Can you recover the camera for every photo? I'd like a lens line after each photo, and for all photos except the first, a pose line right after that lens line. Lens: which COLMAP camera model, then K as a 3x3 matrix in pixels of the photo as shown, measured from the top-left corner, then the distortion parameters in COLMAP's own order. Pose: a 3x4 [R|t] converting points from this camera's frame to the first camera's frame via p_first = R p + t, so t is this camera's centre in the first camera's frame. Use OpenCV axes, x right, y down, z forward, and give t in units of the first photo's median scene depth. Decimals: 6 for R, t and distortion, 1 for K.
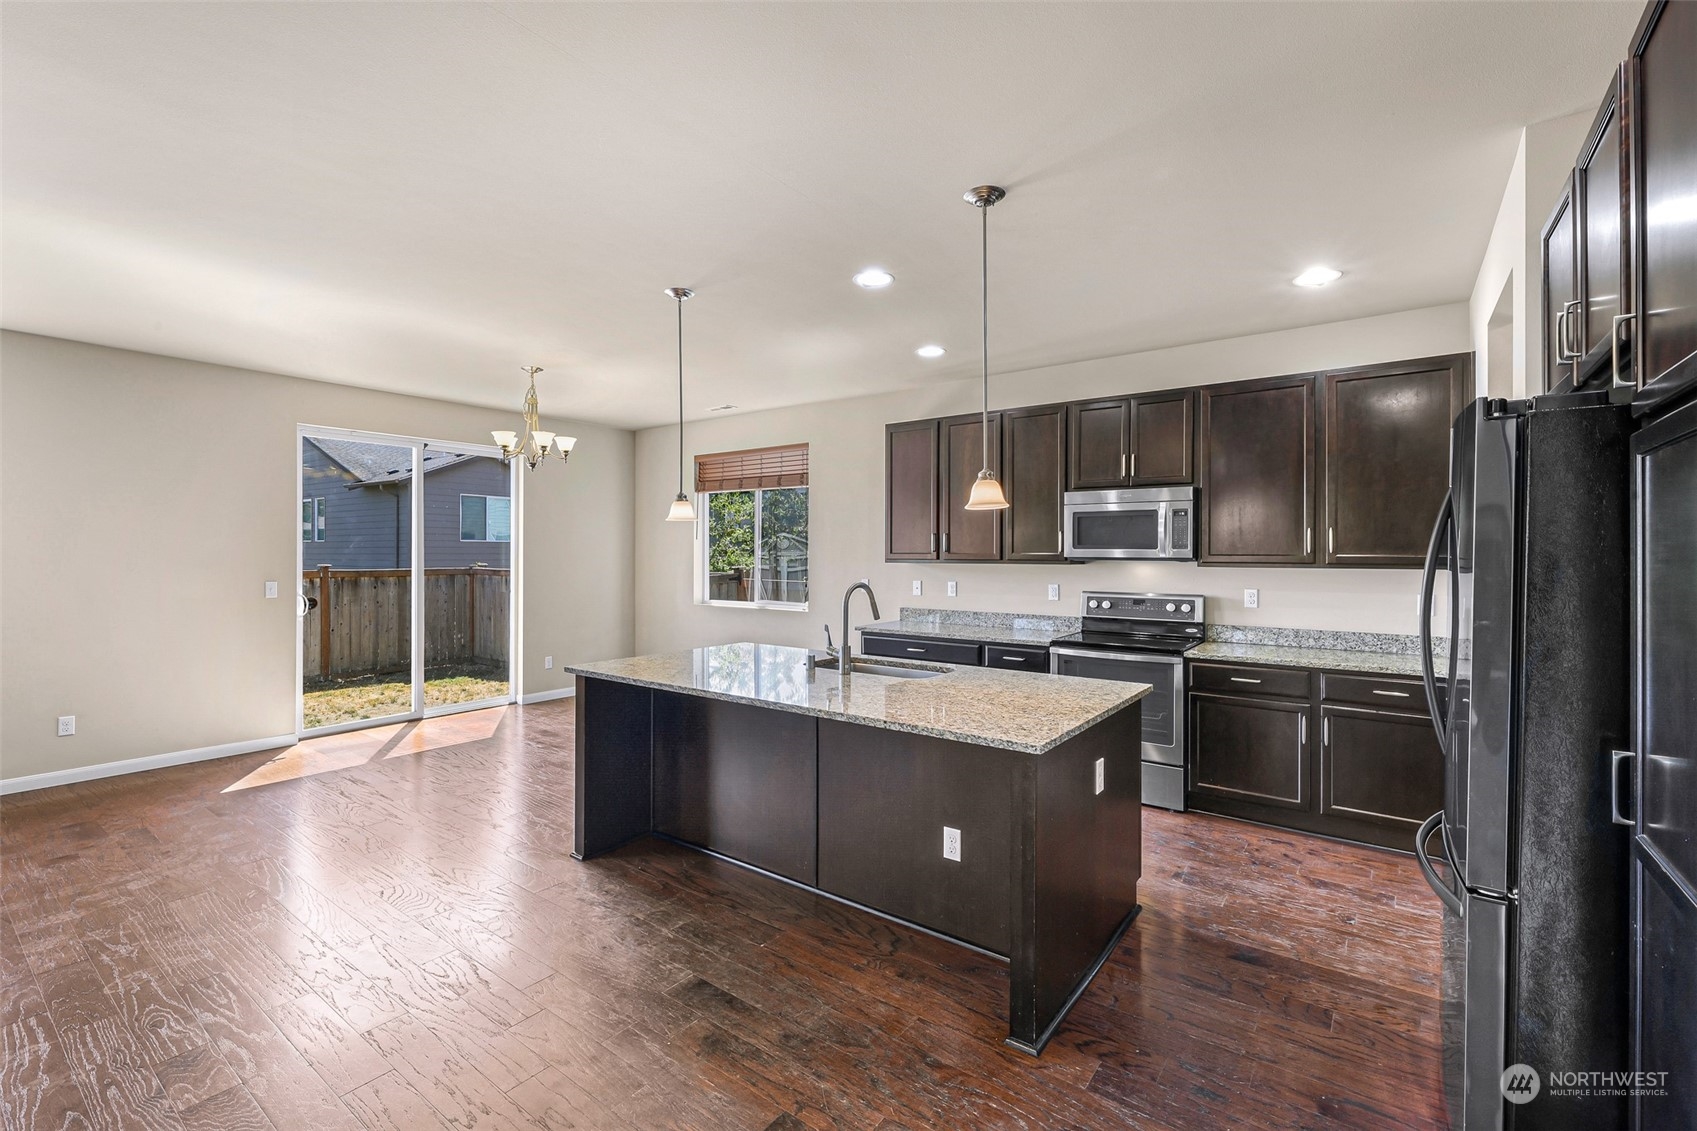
lens RADIAL K [[721.5, 0, 833.2], [0, 721.5, 557.3], [0, 0, 1]] dist [0.007716, 0.000354]
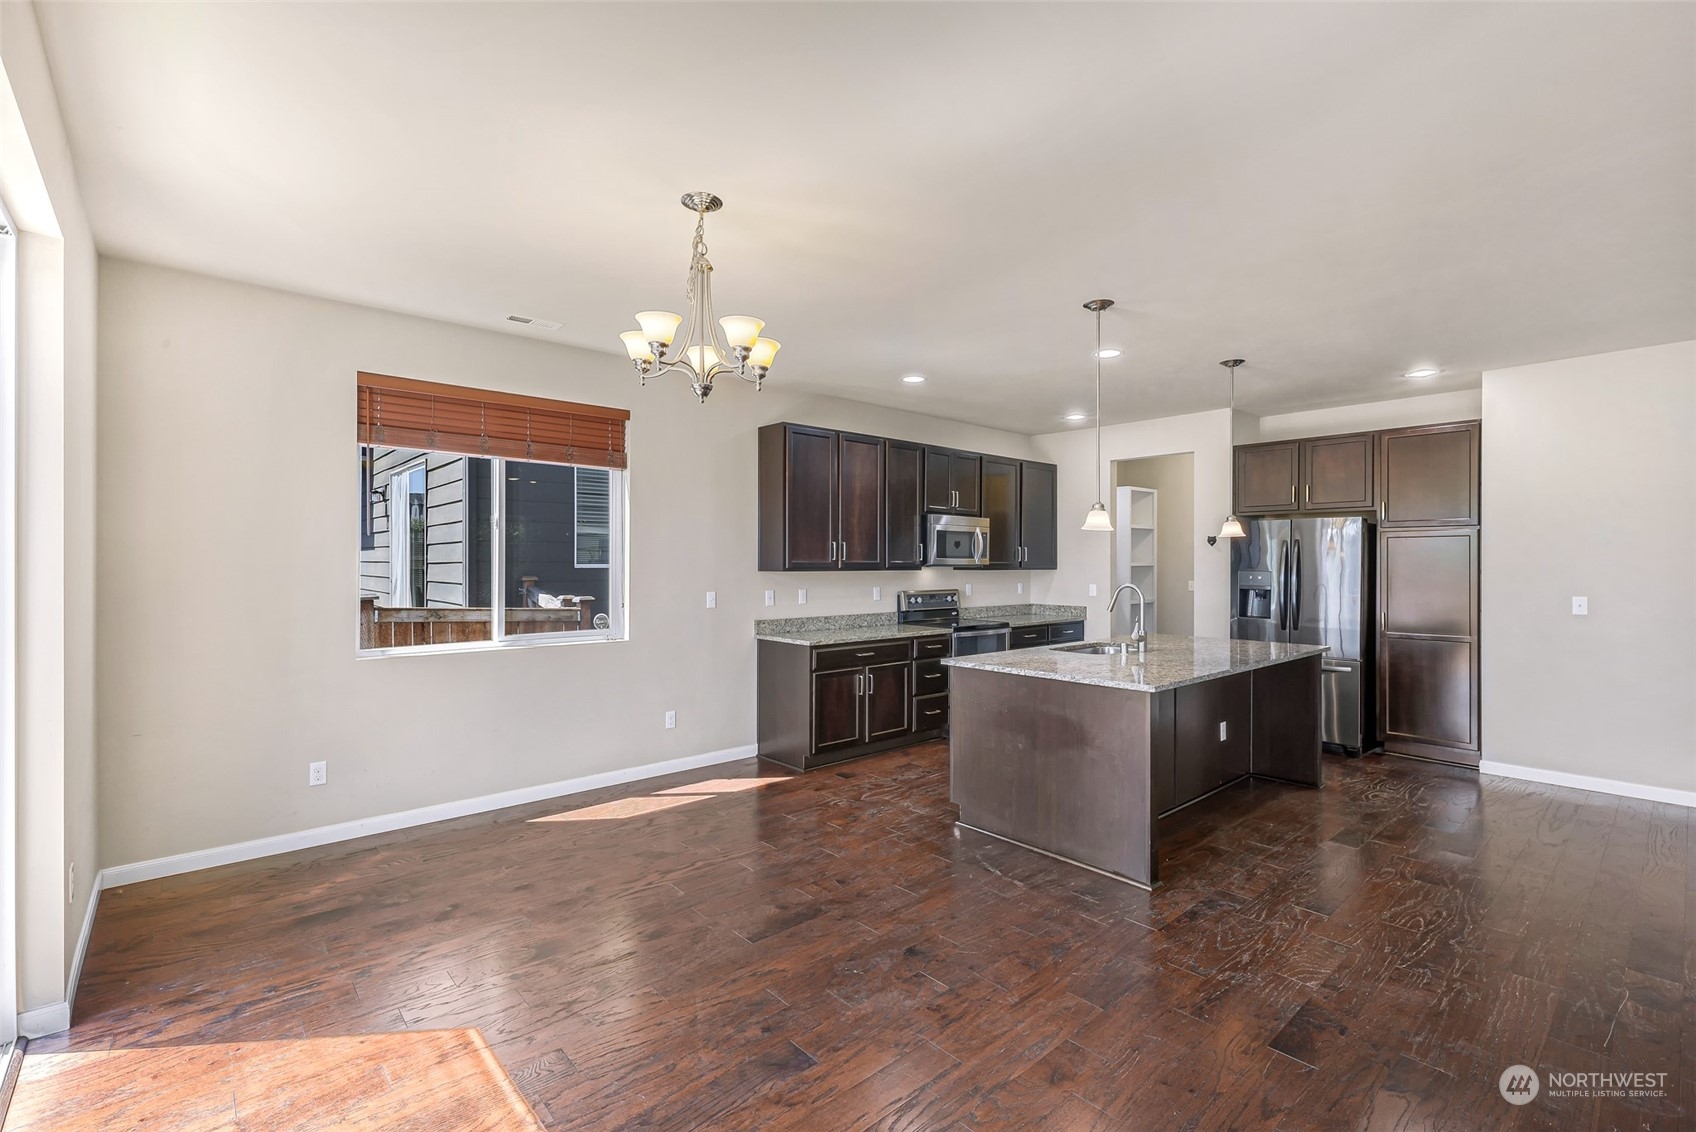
lens RADIAL K [[748.5, 0, 850.3], [0, 748.5, 558.1], [0, 0, 1]] dist [0.007508, -0.000750]
pose [[0.186970, 0.007129, 0.982340, -0.463991], [0.003832, 0.999961, -0.007986, -0.000592], [-0.982358, 0.005258, 0.186935, 0.405774]]
